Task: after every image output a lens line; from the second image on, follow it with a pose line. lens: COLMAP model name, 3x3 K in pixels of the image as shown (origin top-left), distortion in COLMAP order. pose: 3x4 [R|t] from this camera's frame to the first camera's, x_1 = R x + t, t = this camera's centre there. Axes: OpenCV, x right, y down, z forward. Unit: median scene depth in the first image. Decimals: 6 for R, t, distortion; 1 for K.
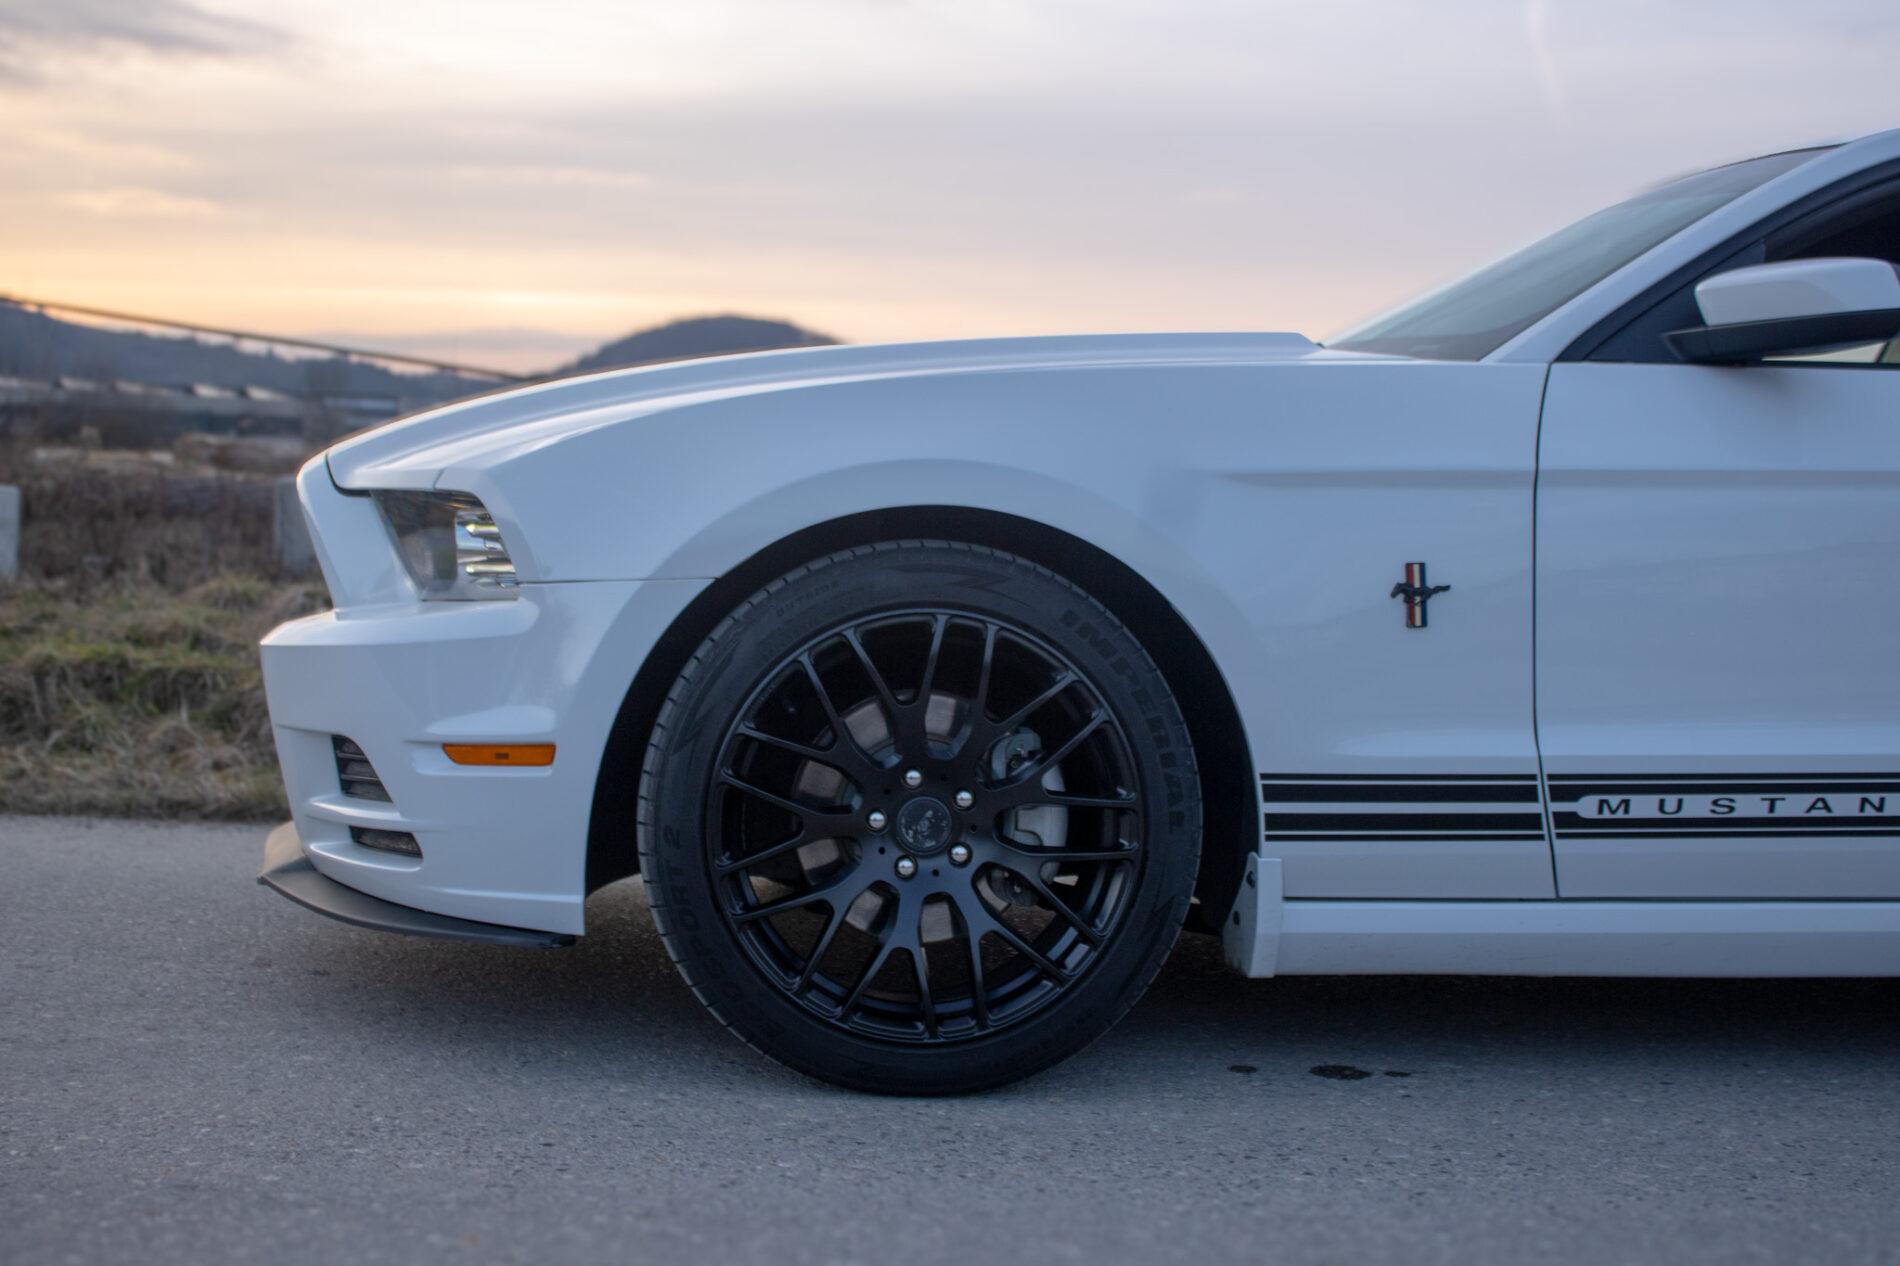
lens RADIAL K [[1985.7, 0, 950.0], [0, 1985.7, 633.0], [0, 0, 1]] dist [-0.077001, 0.034342]
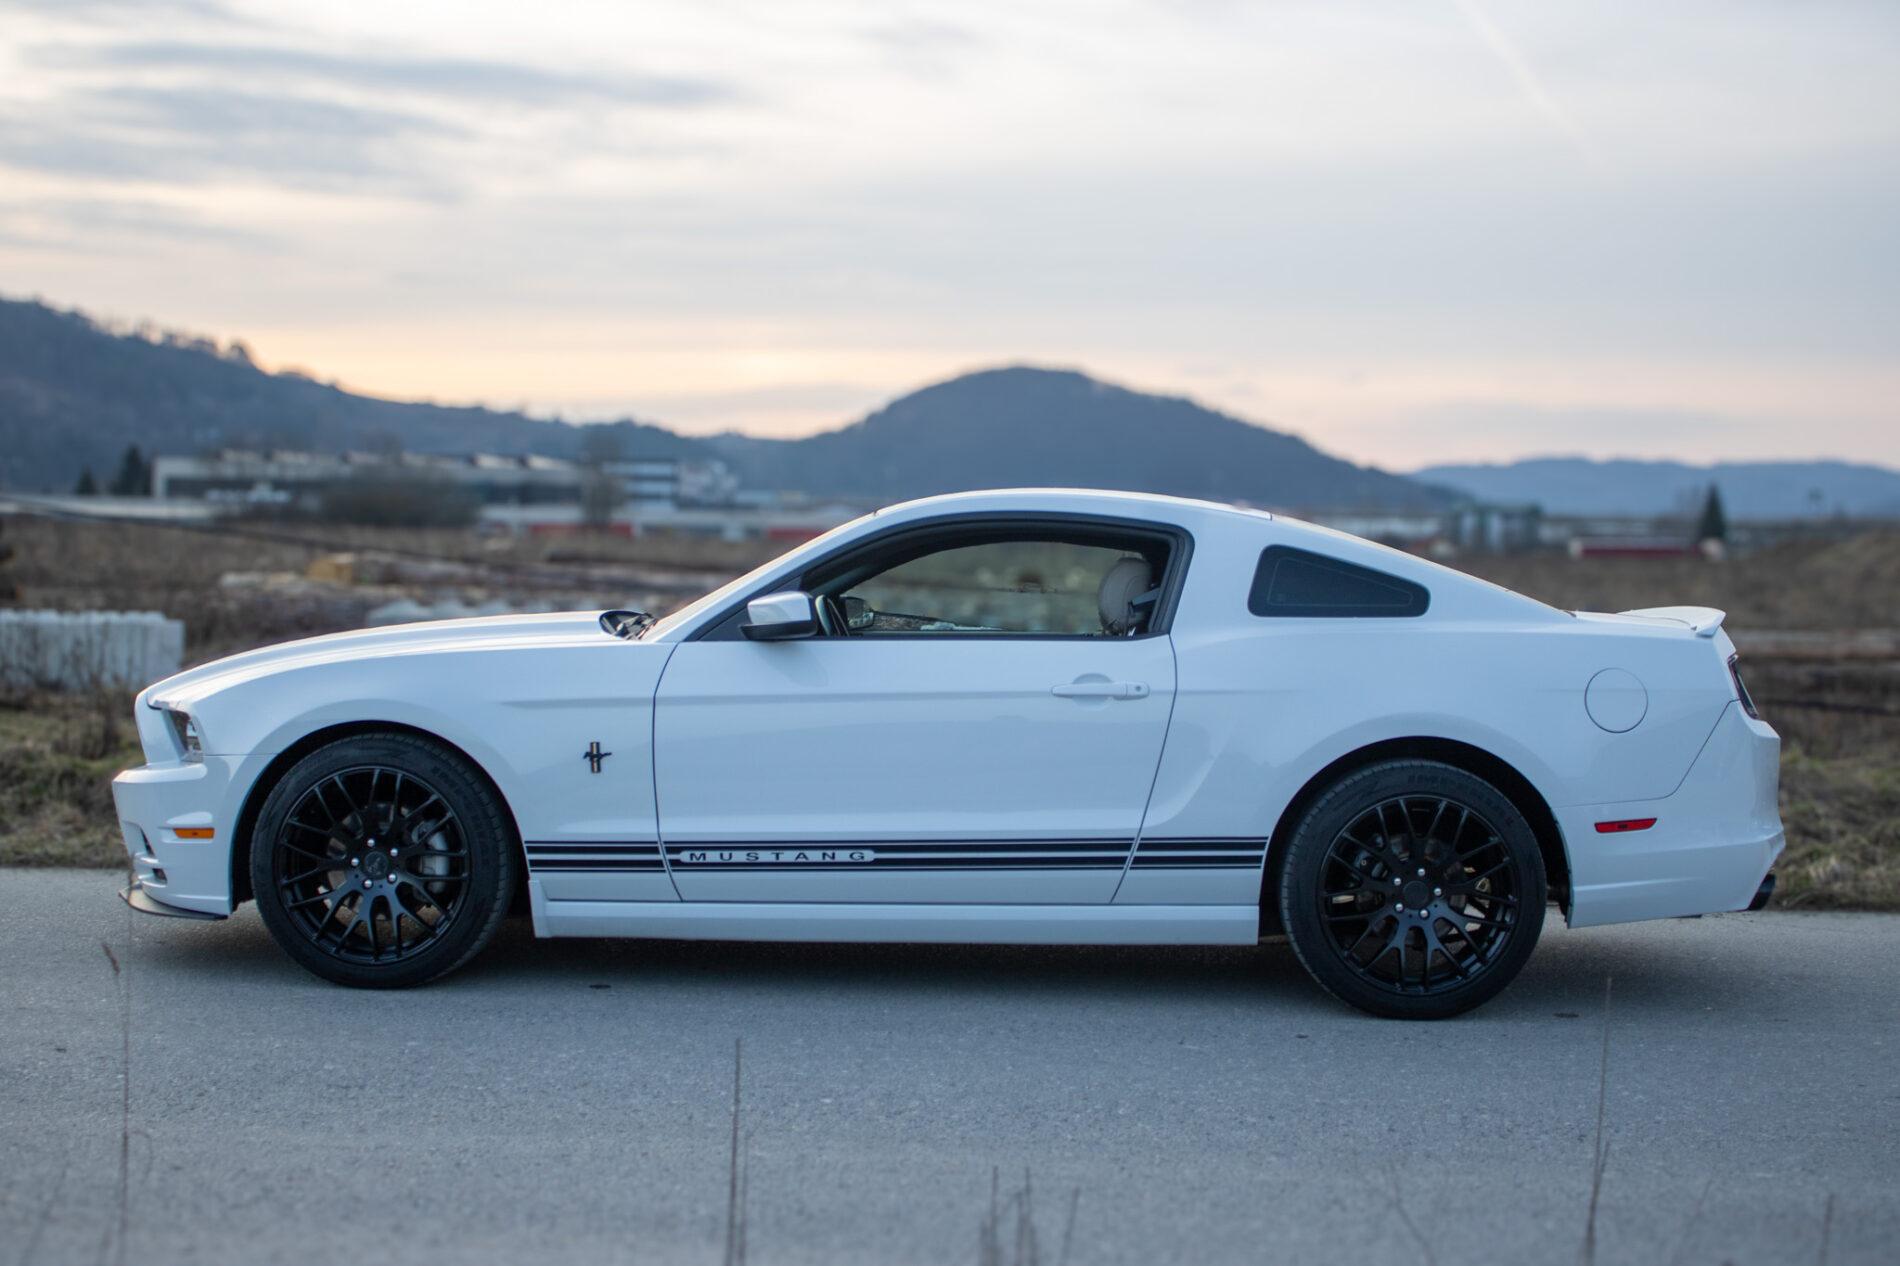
lens RADIAL K [[1985.7, 0, 950.0], [0, 1985.7, 633.0], [0, 0, 1]] dist [-0.077001, 0.034342]
pose [[0.992877, -0.017915, -0.117790, 0.860961], [0.013809, 0.999271, -0.035582, -0.071182], [0.118342, 0.033702, 0.992401, -1.074699]]
